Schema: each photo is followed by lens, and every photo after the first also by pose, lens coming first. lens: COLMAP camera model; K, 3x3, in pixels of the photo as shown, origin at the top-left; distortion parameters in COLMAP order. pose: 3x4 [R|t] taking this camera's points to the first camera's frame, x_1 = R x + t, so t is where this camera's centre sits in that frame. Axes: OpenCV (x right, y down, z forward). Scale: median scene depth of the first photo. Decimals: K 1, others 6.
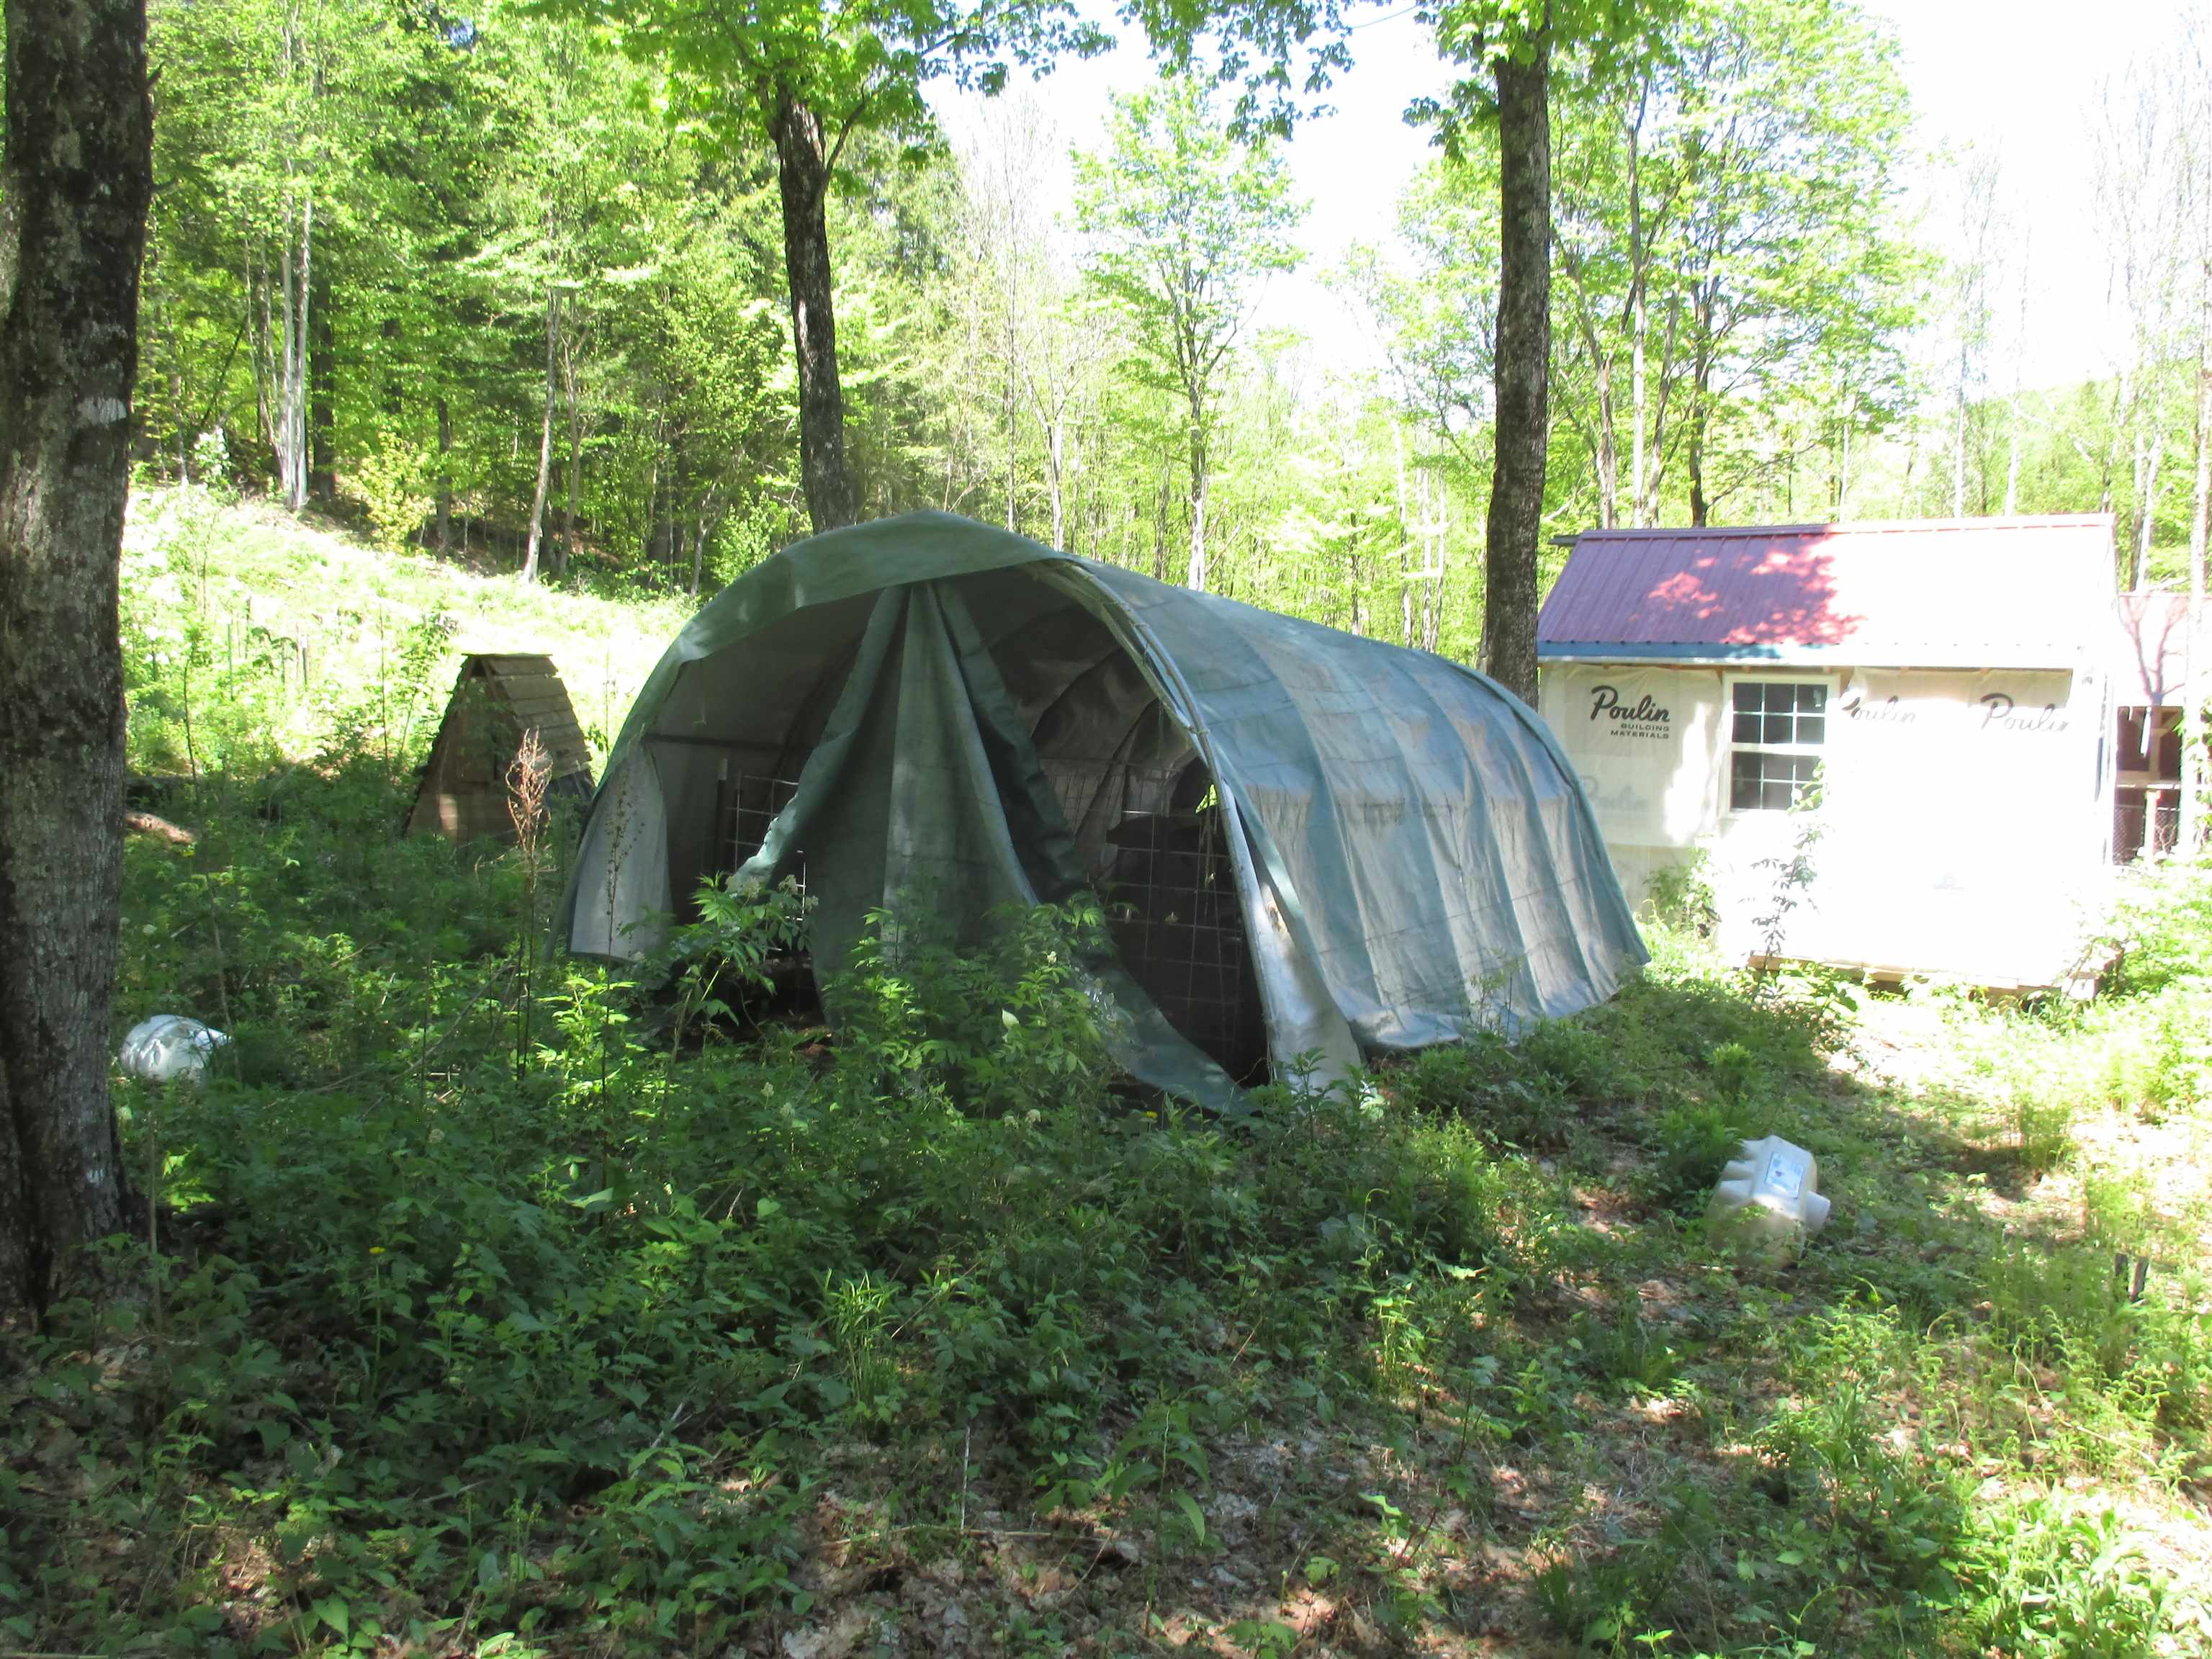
lens RADIAL K [[1893.8, 0, 1169.5], [0, 1893.8, 822.2], [0, 0, 1]] dist [-0.034585, 0.003104]
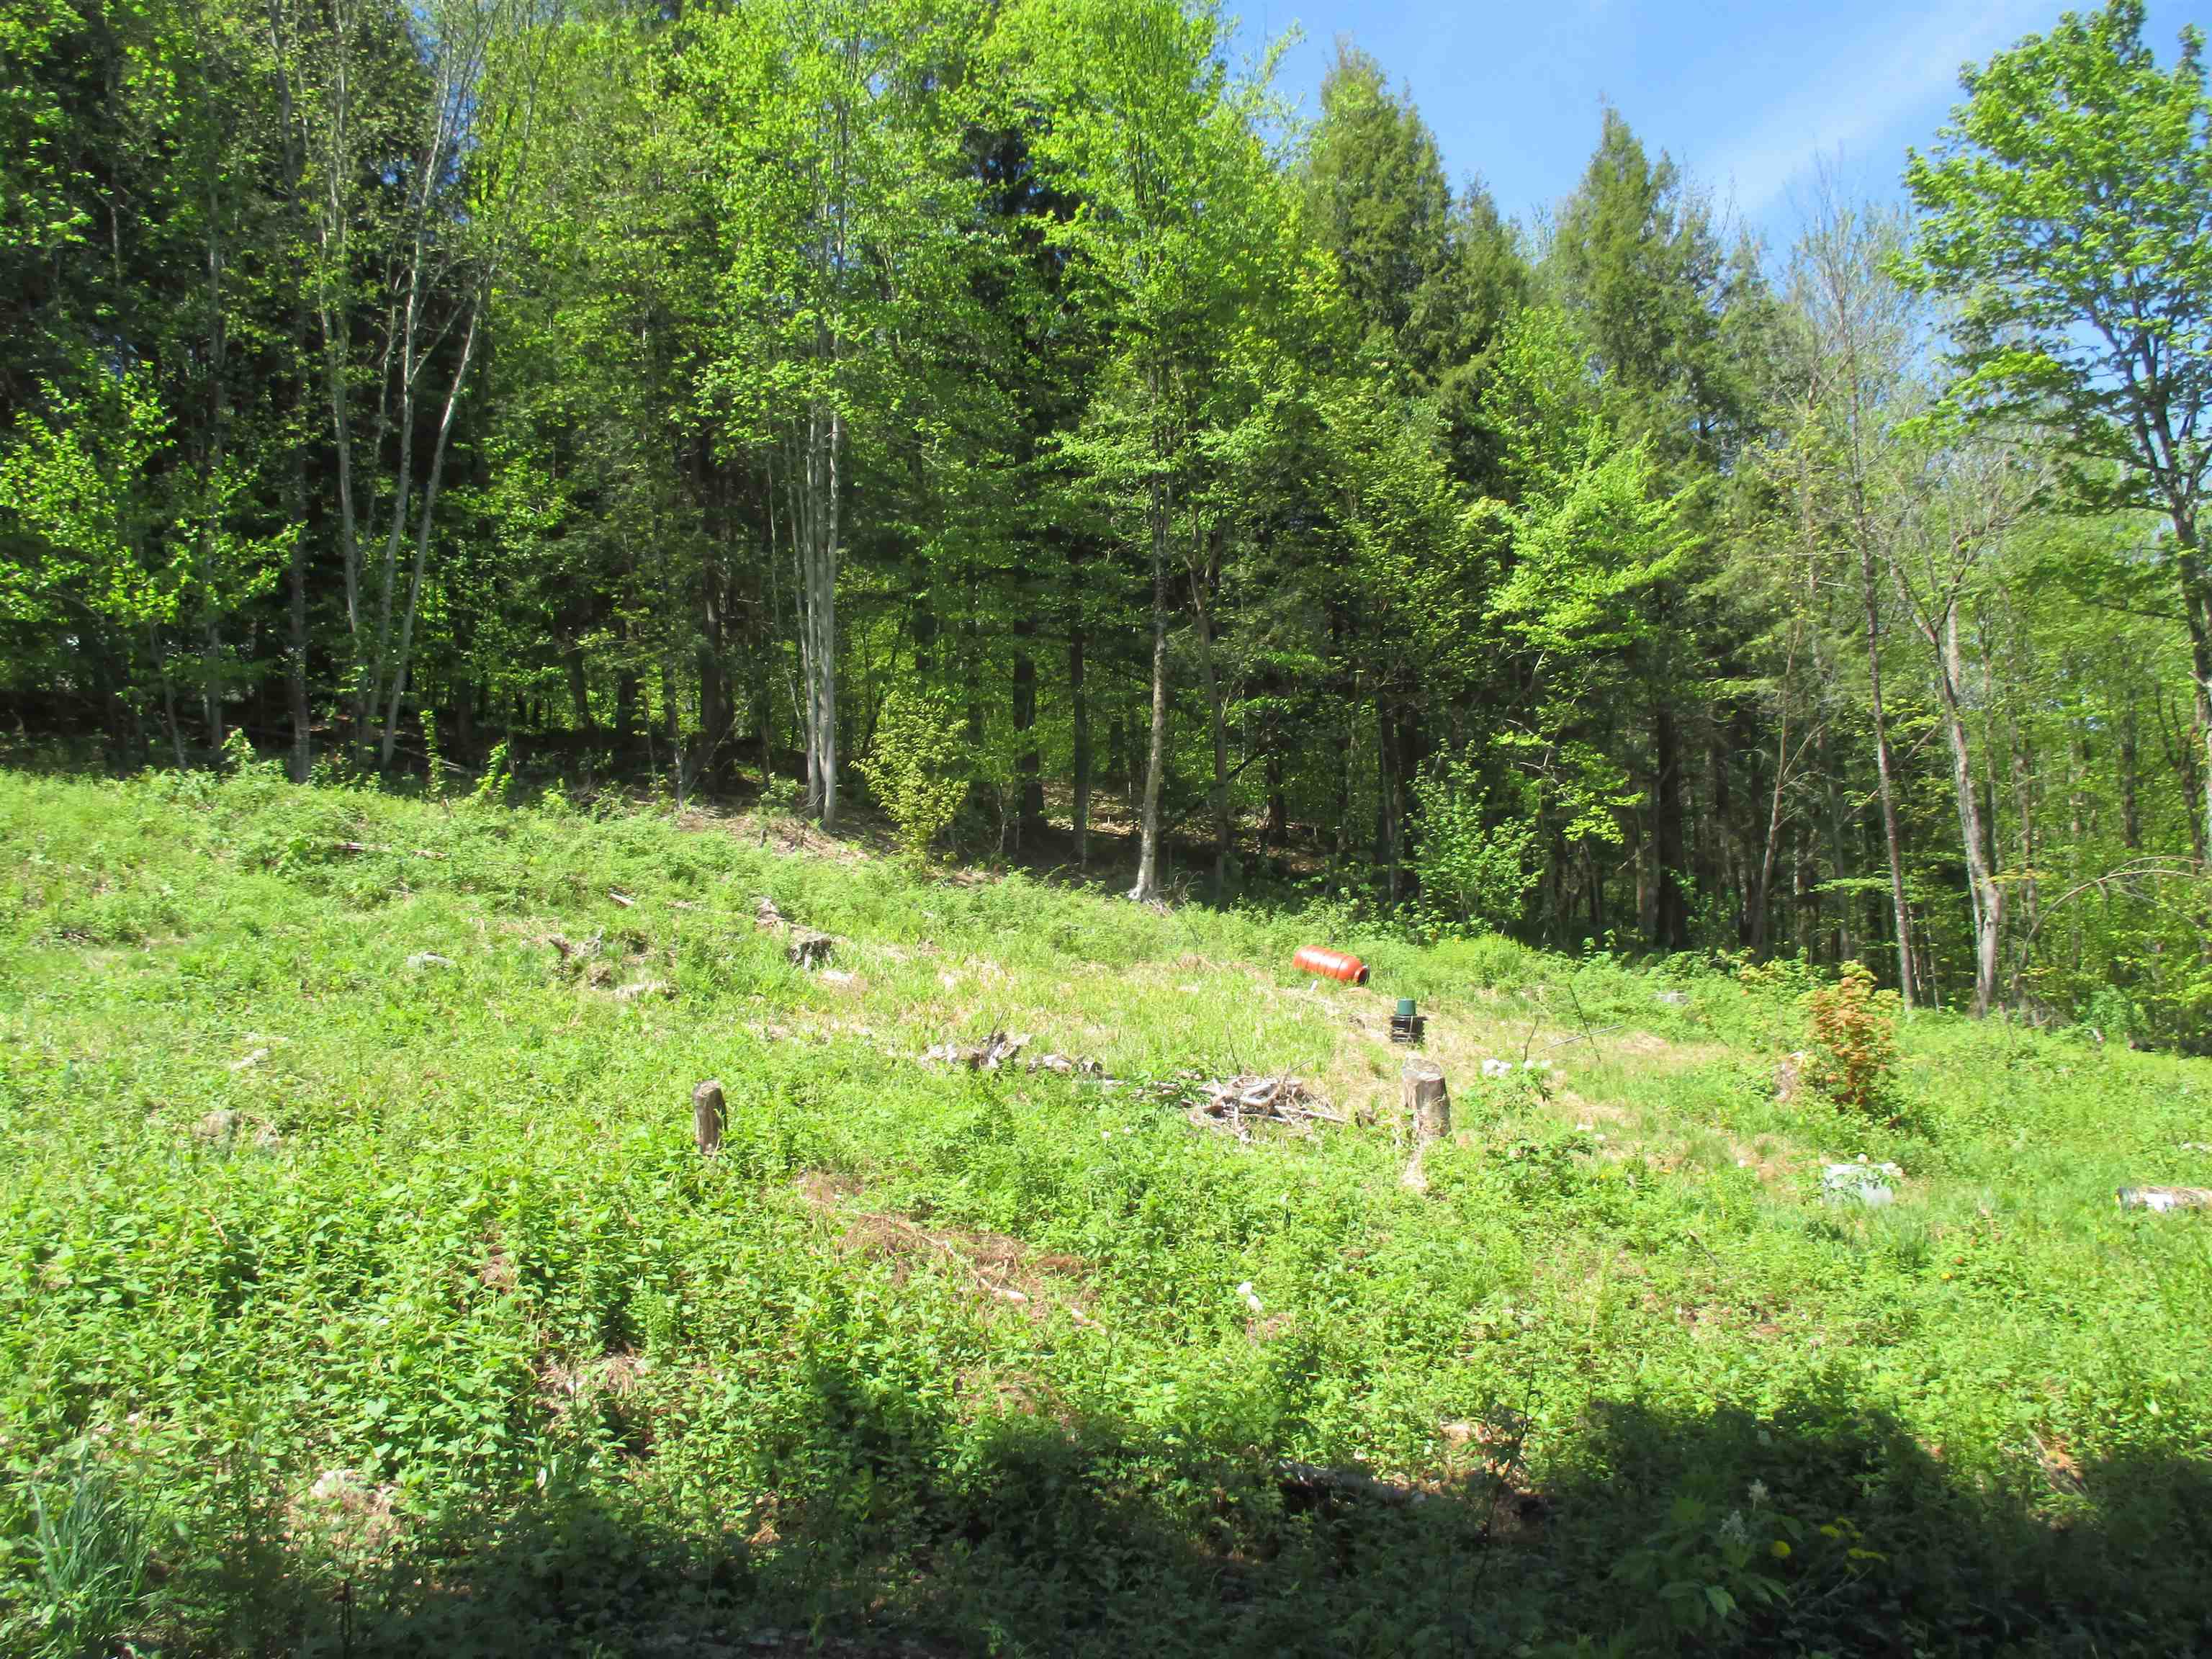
lens RADIAL K [[1893.8, 0, 1169.5], [0, 1893.8, 822.2], [0, 0, 1]] dist [-0.034585, 0.003104]
pose [[0.888594, -0.097856, -0.448135, -0.014343], [0.010599, 0.981098, -0.193219, -0.018295], [0.458573, 0.166943, 0.872835, 0.351750]]
